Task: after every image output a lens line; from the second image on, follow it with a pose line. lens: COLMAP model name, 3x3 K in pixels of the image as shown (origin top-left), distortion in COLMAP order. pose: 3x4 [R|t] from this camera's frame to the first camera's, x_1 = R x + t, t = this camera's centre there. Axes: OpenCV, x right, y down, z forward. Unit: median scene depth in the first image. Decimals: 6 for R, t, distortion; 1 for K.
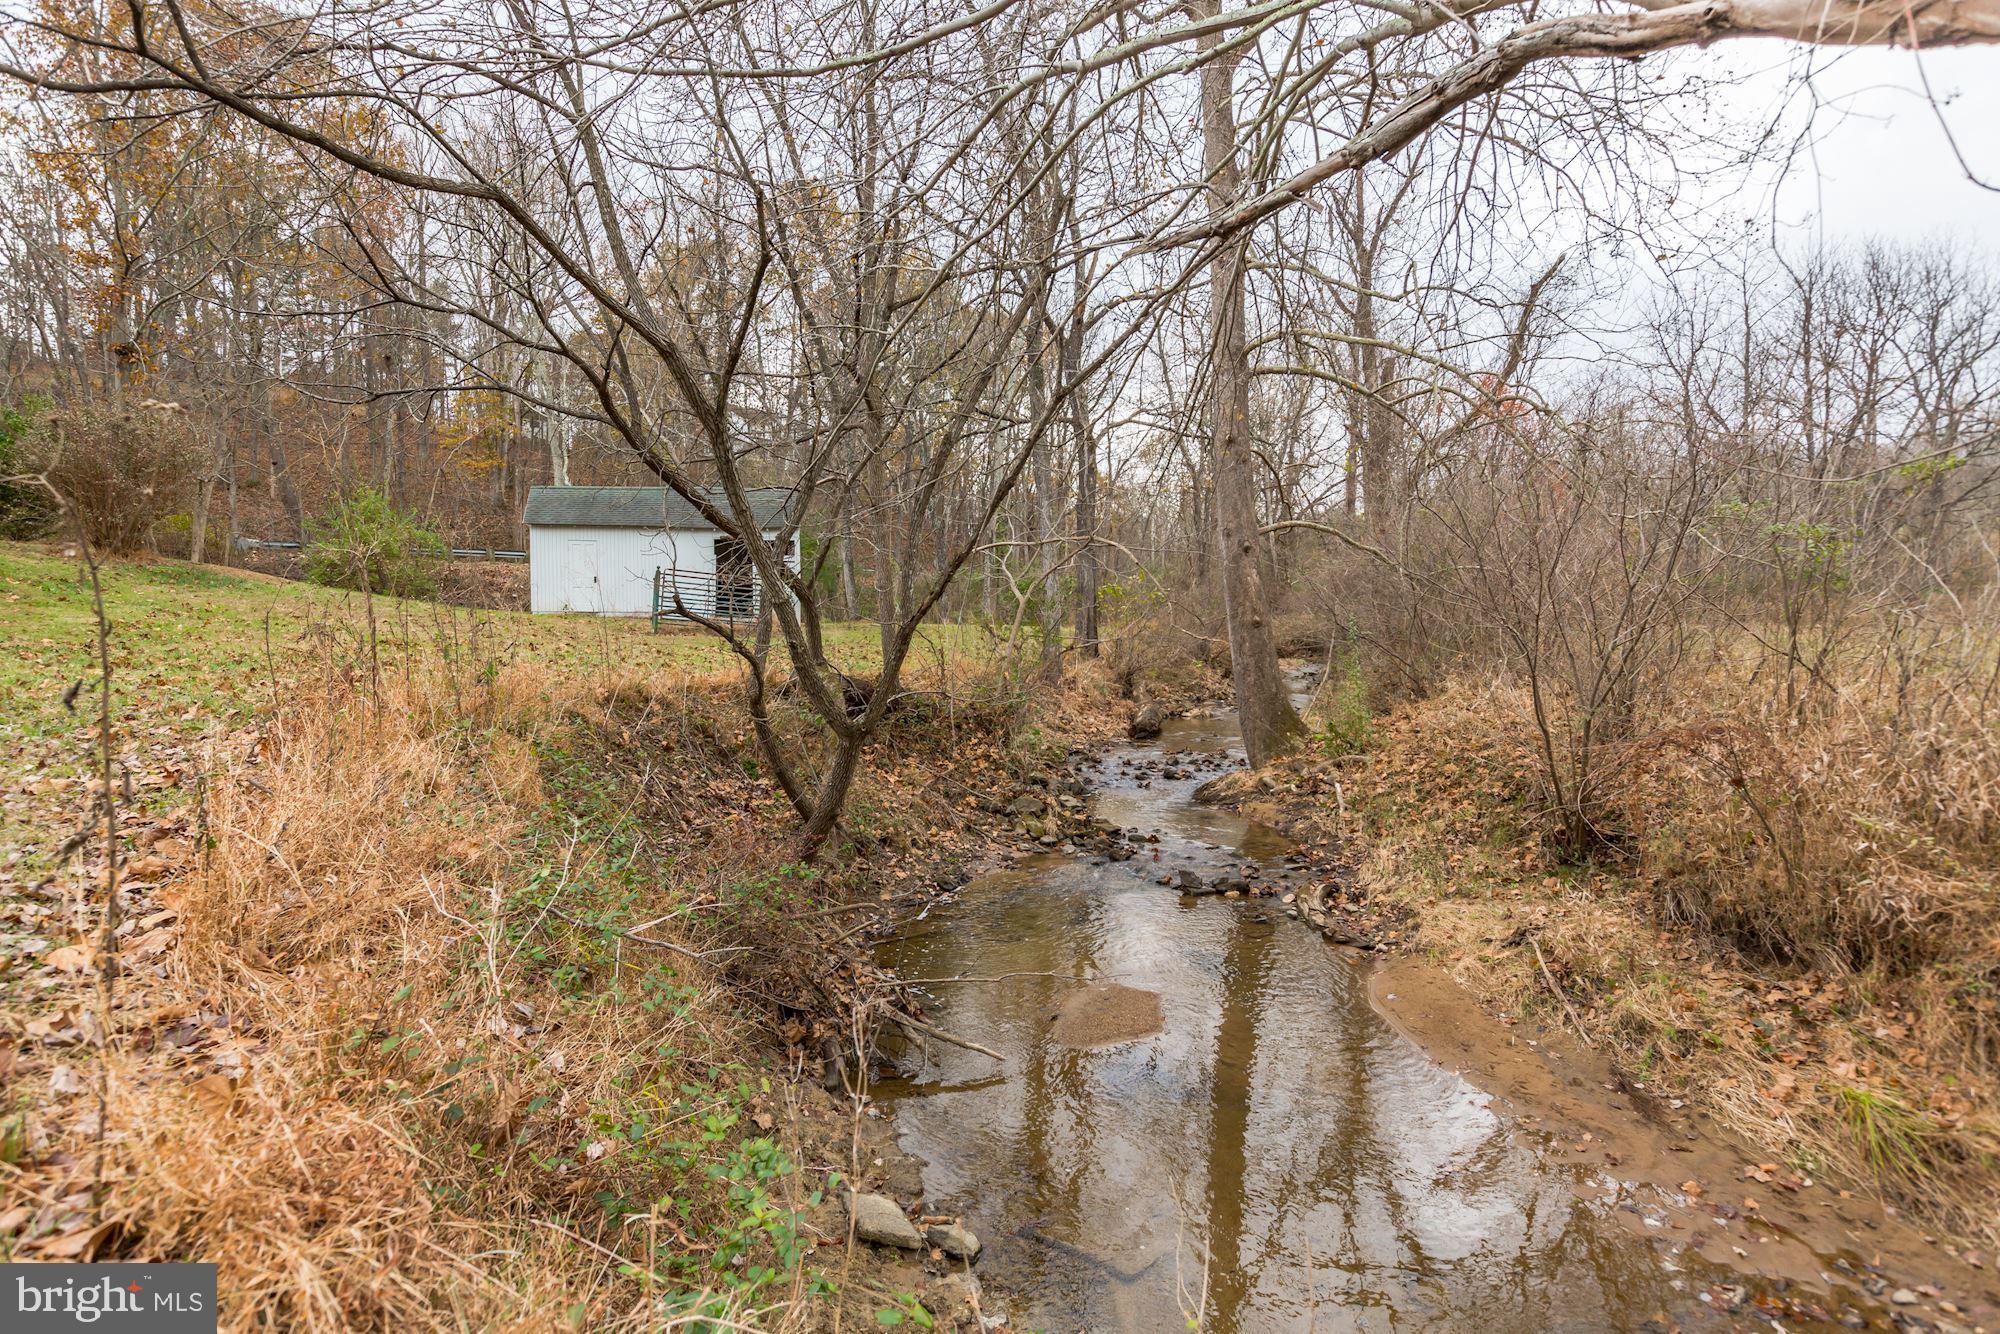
lens RADIAL K [[1084.7, 0, 987.9], [0, 1084.7, 657.3], [0, 0, 1]] dist [0.004218, 0.000339]
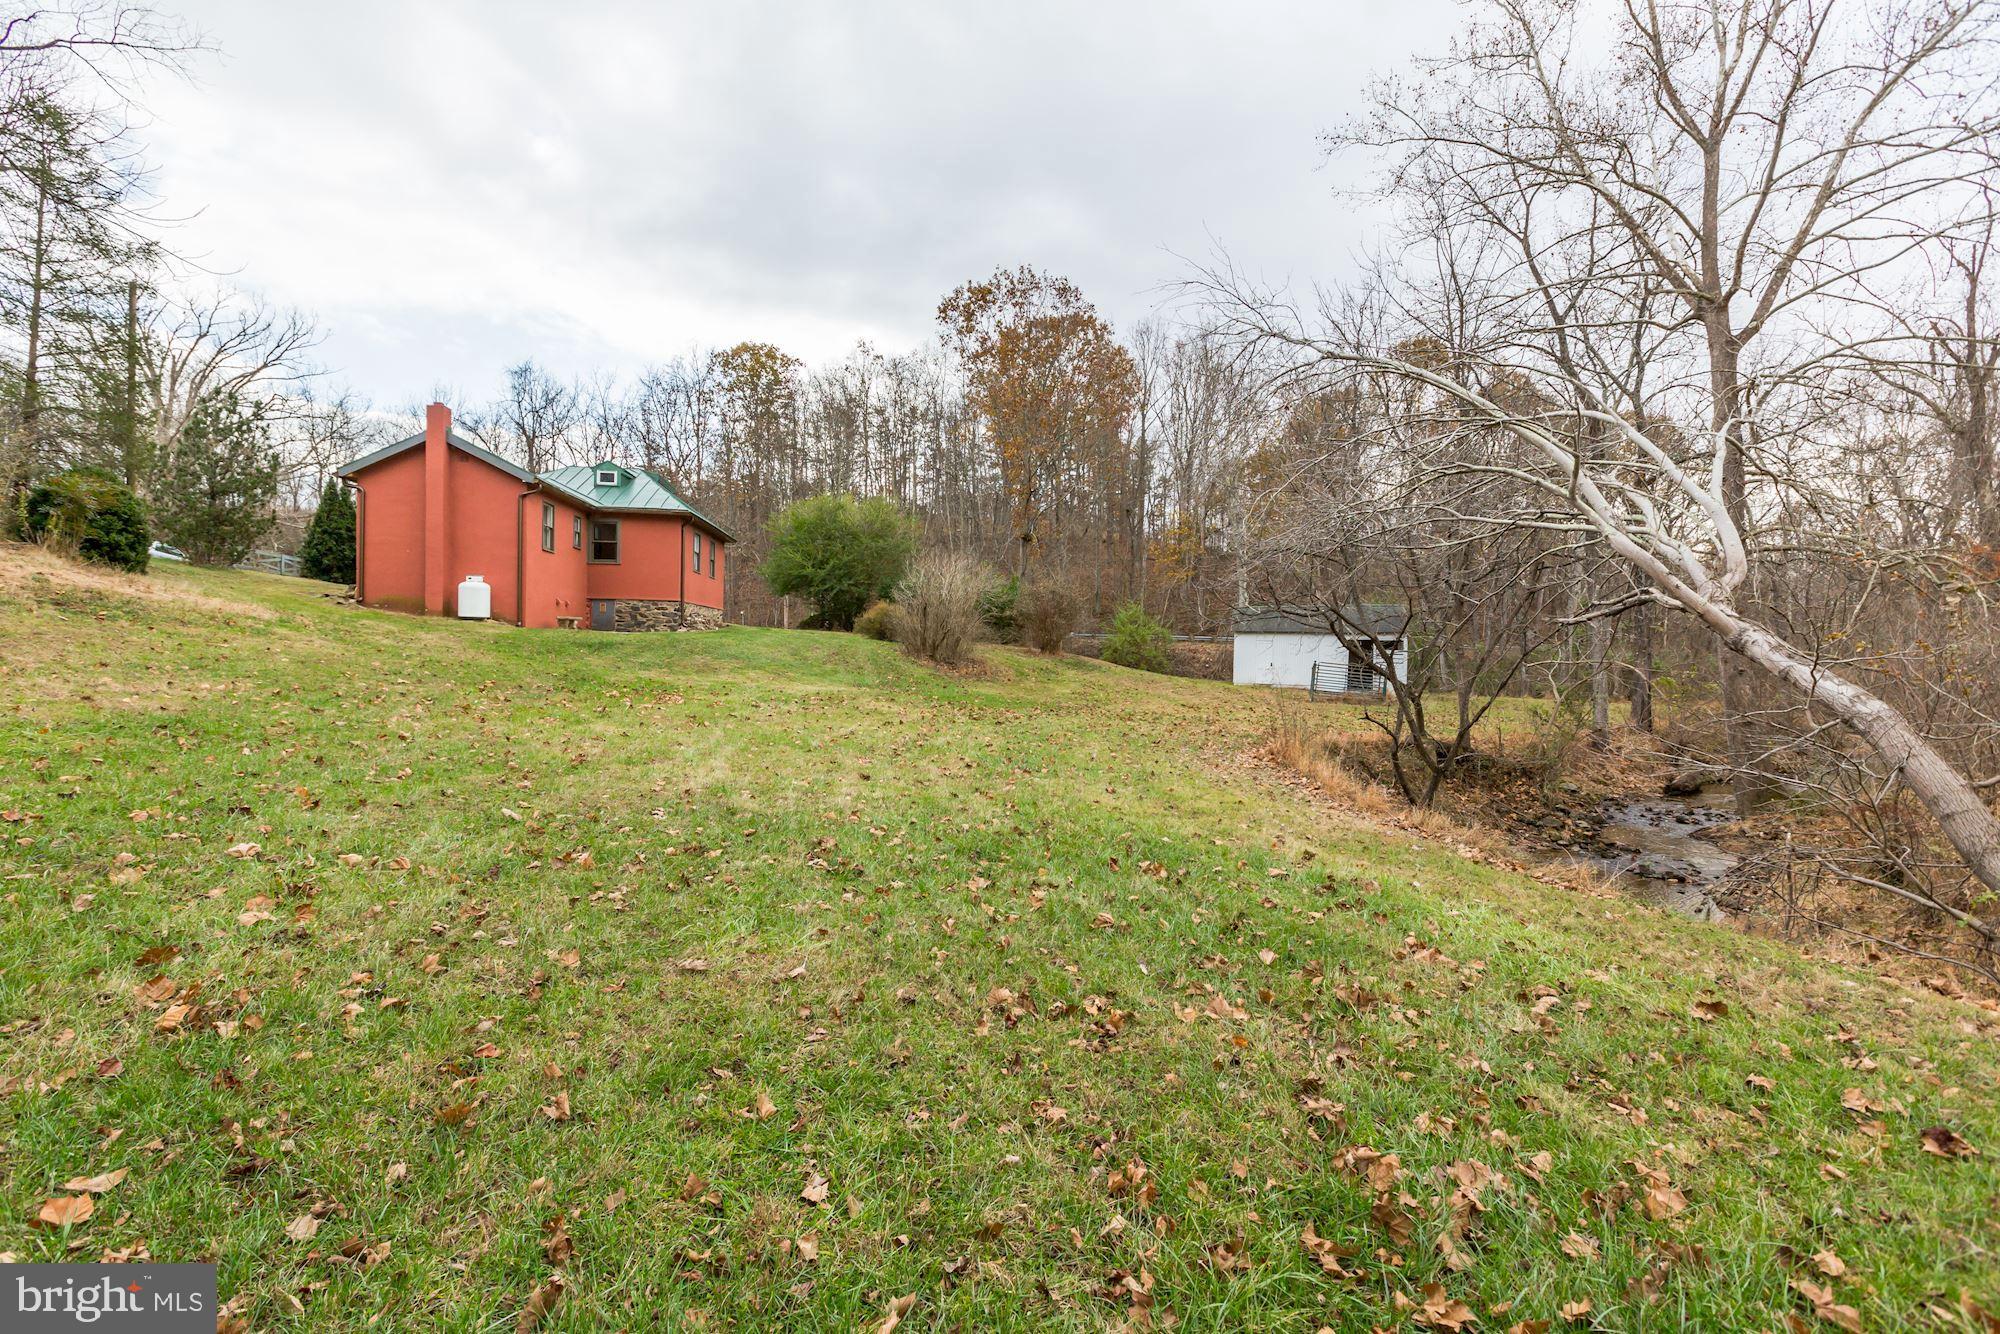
lens RADIAL K [[882.6, 0, 991.9], [0, 882.6, 662.2], [0, 0, 1]] dist [-0.001436, -0.000276]
pose [[0.827440, 0.022196, -0.561116, 0.076179], [-0.044636, 0.998657, -0.026319, -0.038314], [0.559778, 0.046823, 0.827319, -0.620827]]
